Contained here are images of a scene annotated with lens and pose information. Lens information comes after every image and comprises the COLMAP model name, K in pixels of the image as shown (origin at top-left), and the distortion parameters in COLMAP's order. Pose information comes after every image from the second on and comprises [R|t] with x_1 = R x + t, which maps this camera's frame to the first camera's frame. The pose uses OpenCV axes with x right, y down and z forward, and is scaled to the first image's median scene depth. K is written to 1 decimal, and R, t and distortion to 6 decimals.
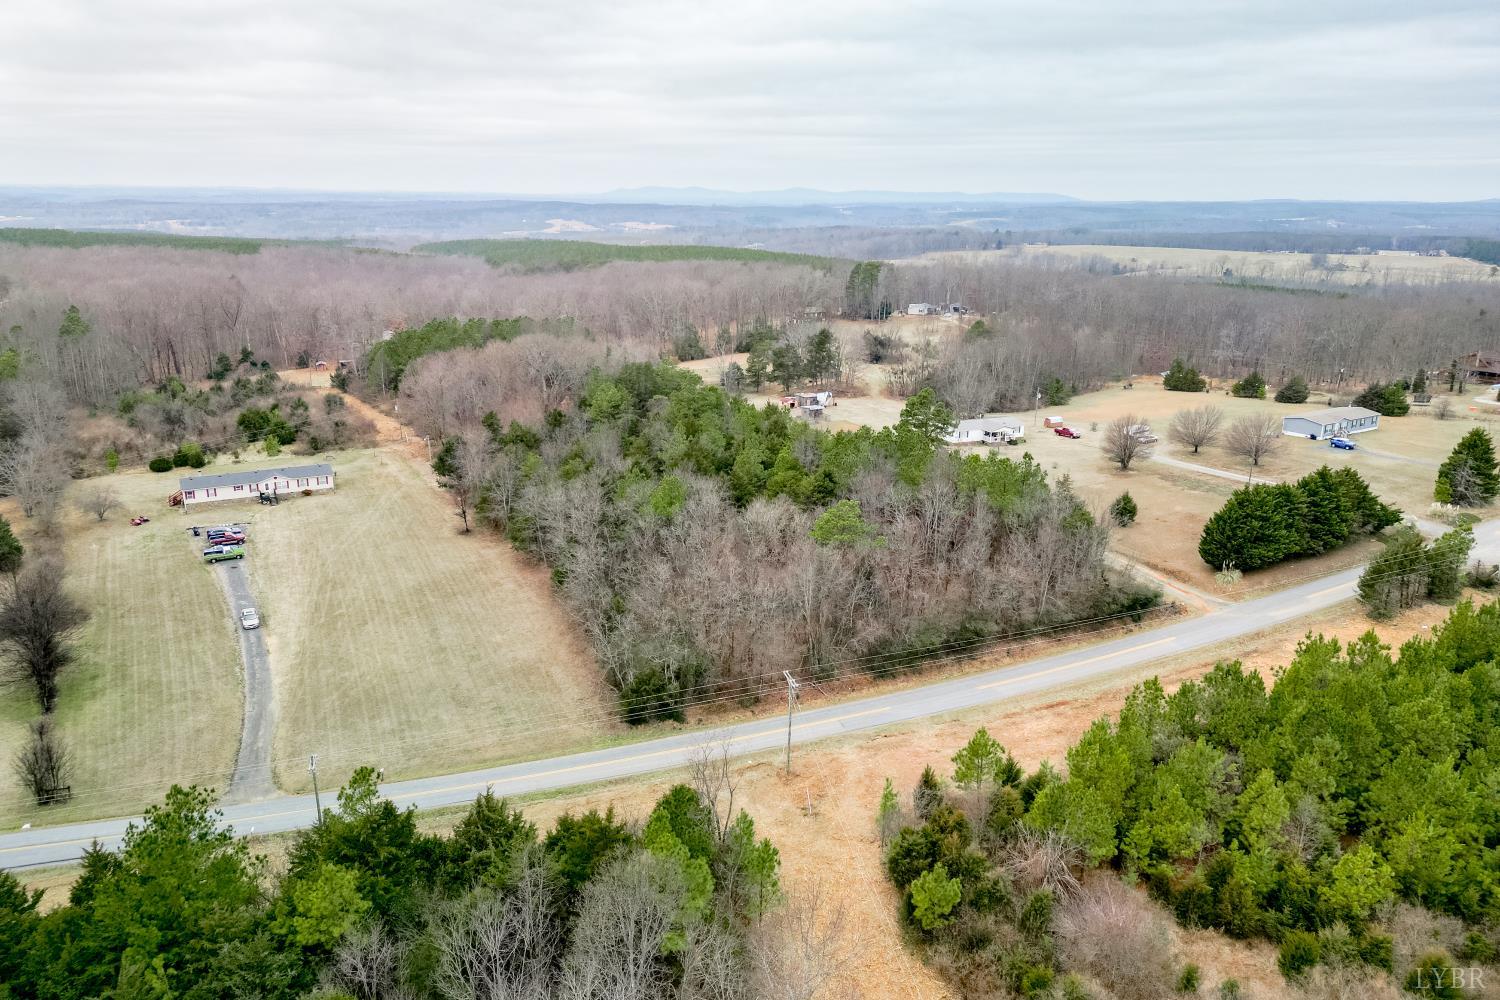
lens RADIAL K [[1050.3, 0, 746.3], [0, 1050.3, 487.7], [0, 0, 1]] dist [0.078421, -0.070432]
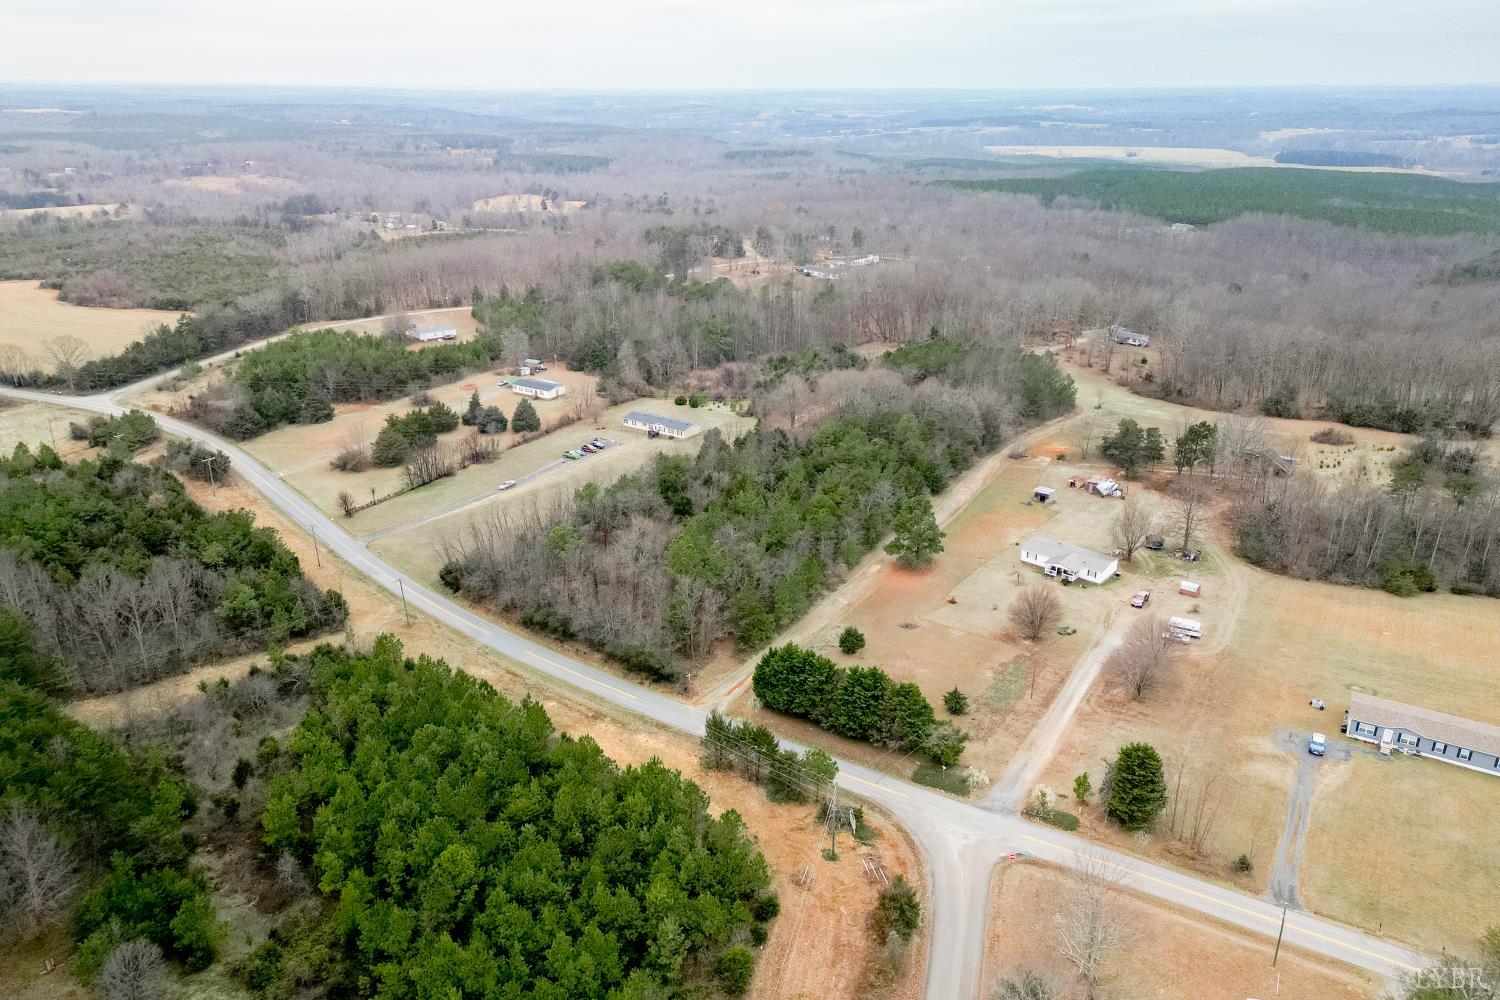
lens RADIAL K [[1053.8, 0, 747.9], [0, 1053.8, 462.5], [0, 0, 1]] dist [0.076804, -0.067388]
pose [[0.450013, 0.290075, -0.844597, 1.506020], [-0.234961, 0.950911, 0.201398, -0.455311], [0.861557, 0.107816, 0.496079, 0.387911]]
